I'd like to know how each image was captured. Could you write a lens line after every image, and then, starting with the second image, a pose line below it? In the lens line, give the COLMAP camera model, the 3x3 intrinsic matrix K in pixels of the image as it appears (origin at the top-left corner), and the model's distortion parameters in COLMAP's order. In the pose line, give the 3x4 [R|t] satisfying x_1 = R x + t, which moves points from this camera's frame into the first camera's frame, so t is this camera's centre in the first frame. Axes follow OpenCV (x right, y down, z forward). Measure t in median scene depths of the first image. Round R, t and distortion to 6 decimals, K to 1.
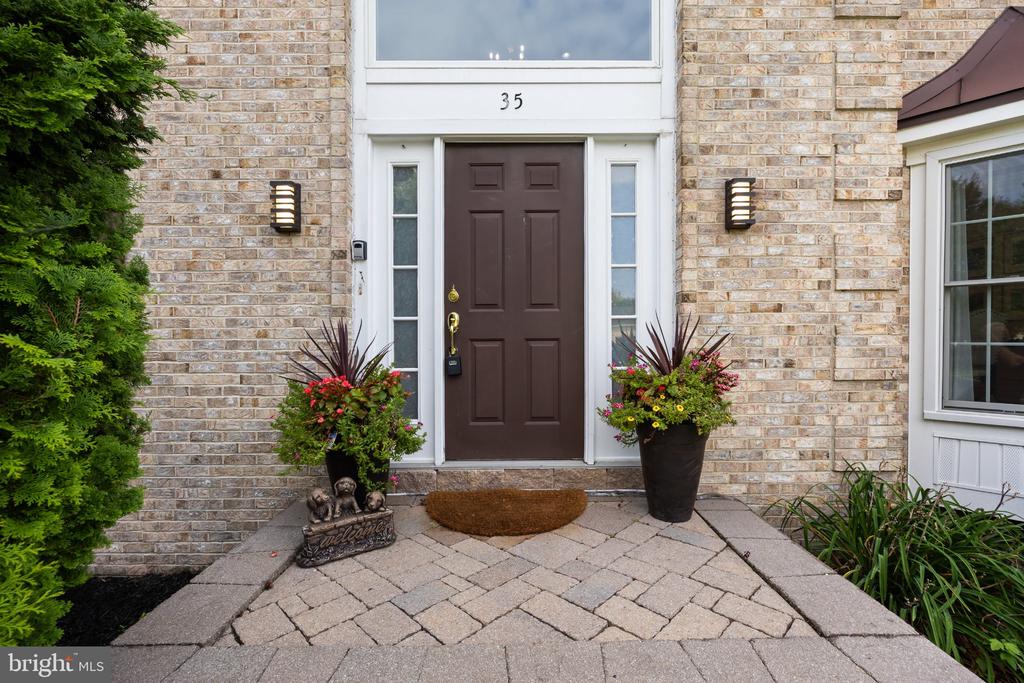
lens RADIAL K [[464.4, 0, 512.0], [0, 464.4, 341.5], [0, 0, 1]] dist [-0.003704, -0.000376]
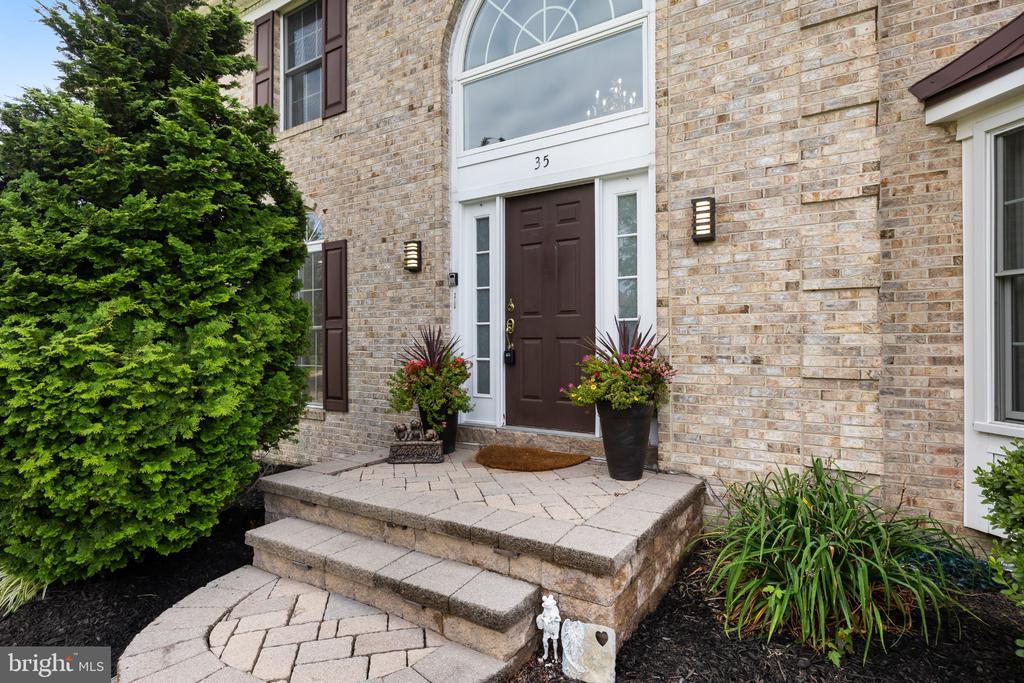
lens RADIAL K [[540.7, 0, 512.0], [0, 540.7, 341.5], [0, 0, 1]] dist [0.001846, 0.000257]
pose [[0.831930, 0.003361, -0.554871, 0.826719], [-0.006348, 0.999974, -0.003461, 0.011393], [0.554844, 0.006401, 0.831930, -0.366126]]
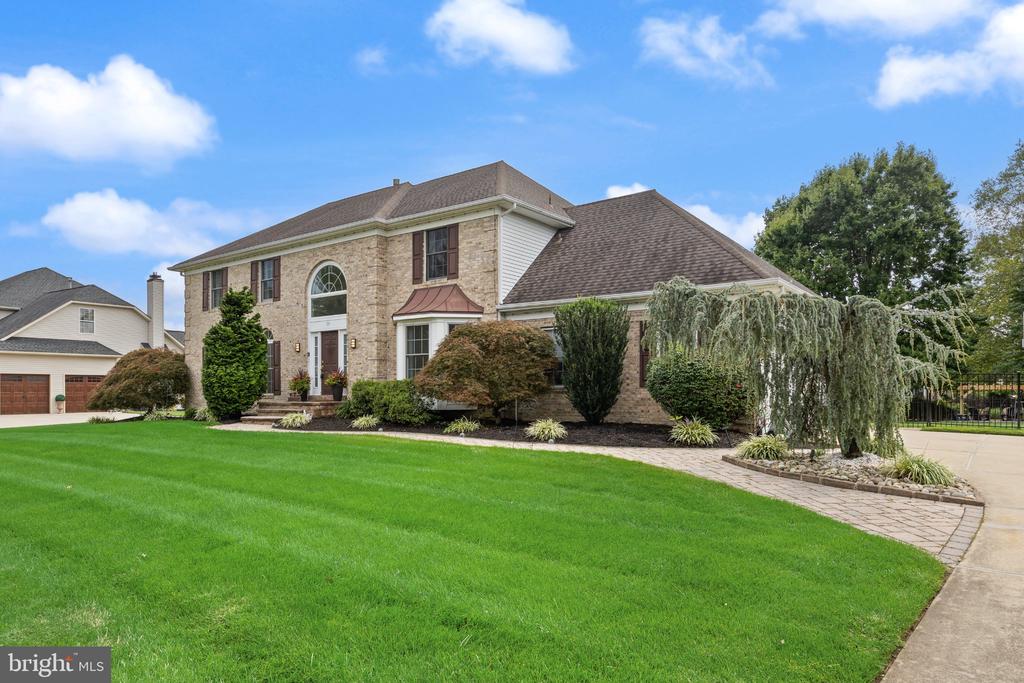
lens RADIAL K [[648.1, 0, 442.8], [0, 648.1, 386.7], [0, 0, 1]] dist [-0.000003, -0.000035]
pose [[0.770097, 0.001097, -0.637926, 5.710144], [-0.004139, 0.999986, -0.003277, 0.197431], [0.637914, 0.005164, 0.770090, -3.810109]]
